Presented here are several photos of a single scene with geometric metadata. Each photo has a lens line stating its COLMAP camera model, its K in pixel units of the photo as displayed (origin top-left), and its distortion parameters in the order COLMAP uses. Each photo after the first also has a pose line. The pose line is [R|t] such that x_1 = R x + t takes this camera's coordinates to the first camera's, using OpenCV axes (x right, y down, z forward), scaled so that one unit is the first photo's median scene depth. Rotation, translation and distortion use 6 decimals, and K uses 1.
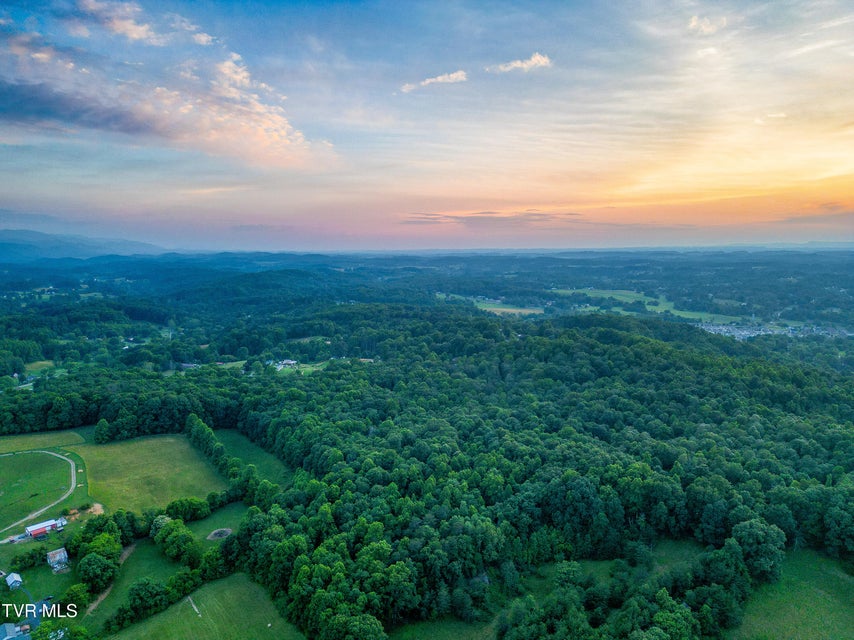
lens RADIAL K [[599.0, 0, 423.8], [0, 599.0, 317.0], [0, 0, 1]] dist [0.078888, -0.067838]
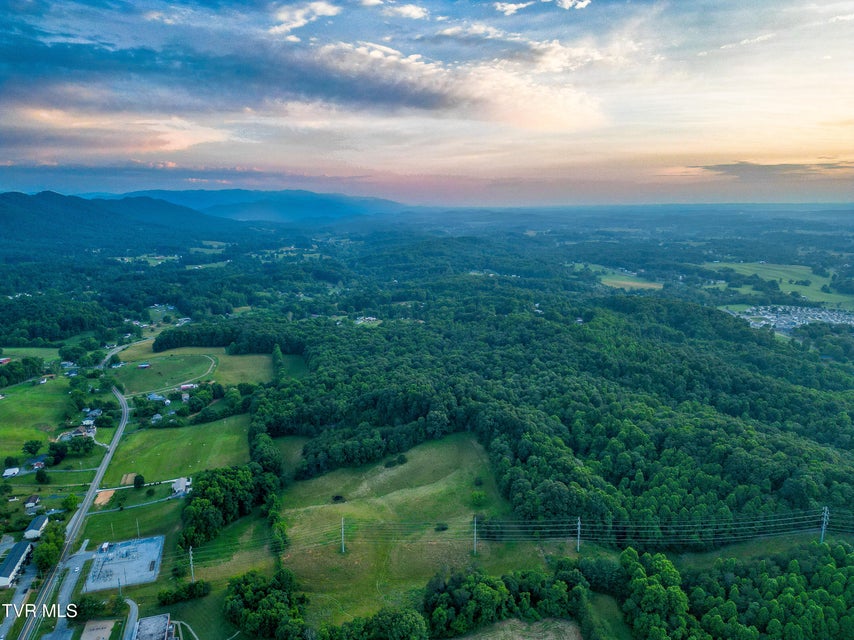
lens RADIAL K [[599.0, 0, 423.8], [0, 599.0, 317.0], [0, 0, 1]] dist [0.078888, -0.067838]
pose [[0.926305, 0.069406, -0.370326, 0.685988], [-0.042046, 0.995789, 0.081459, -0.084548], [0.374421, -0.059886, 0.925323, -0.490944]]
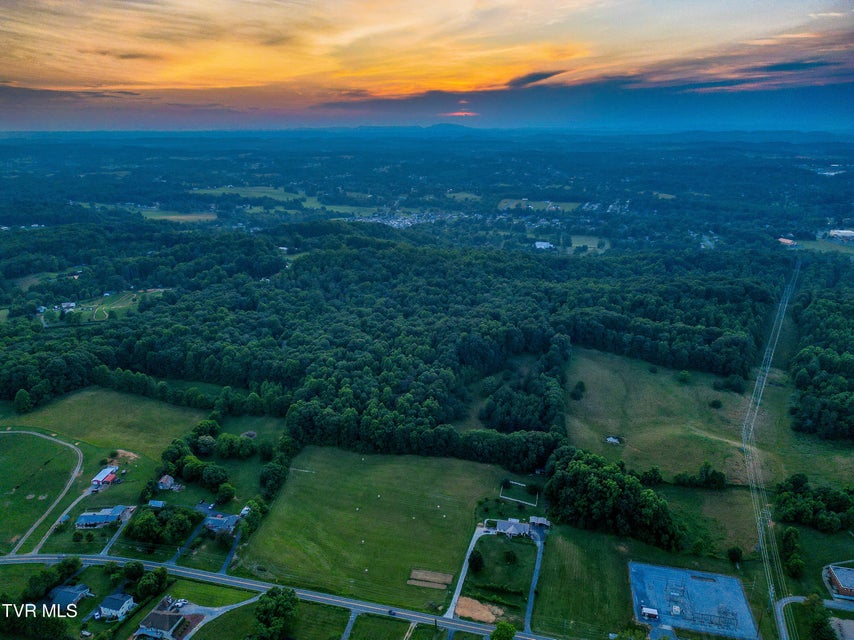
lens RADIAL K [[599.0, 0, 423.8], [0, 599.0, 317.0], [0, 0, 1]] dist [0.078888, -0.067838]
pose [[0.784424, -0.189357, 0.590613, -0.554624], [0.077503, 0.974717, 0.209569, -0.102731], [-0.615364, -0.118617, 0.779267, -0.167051]]
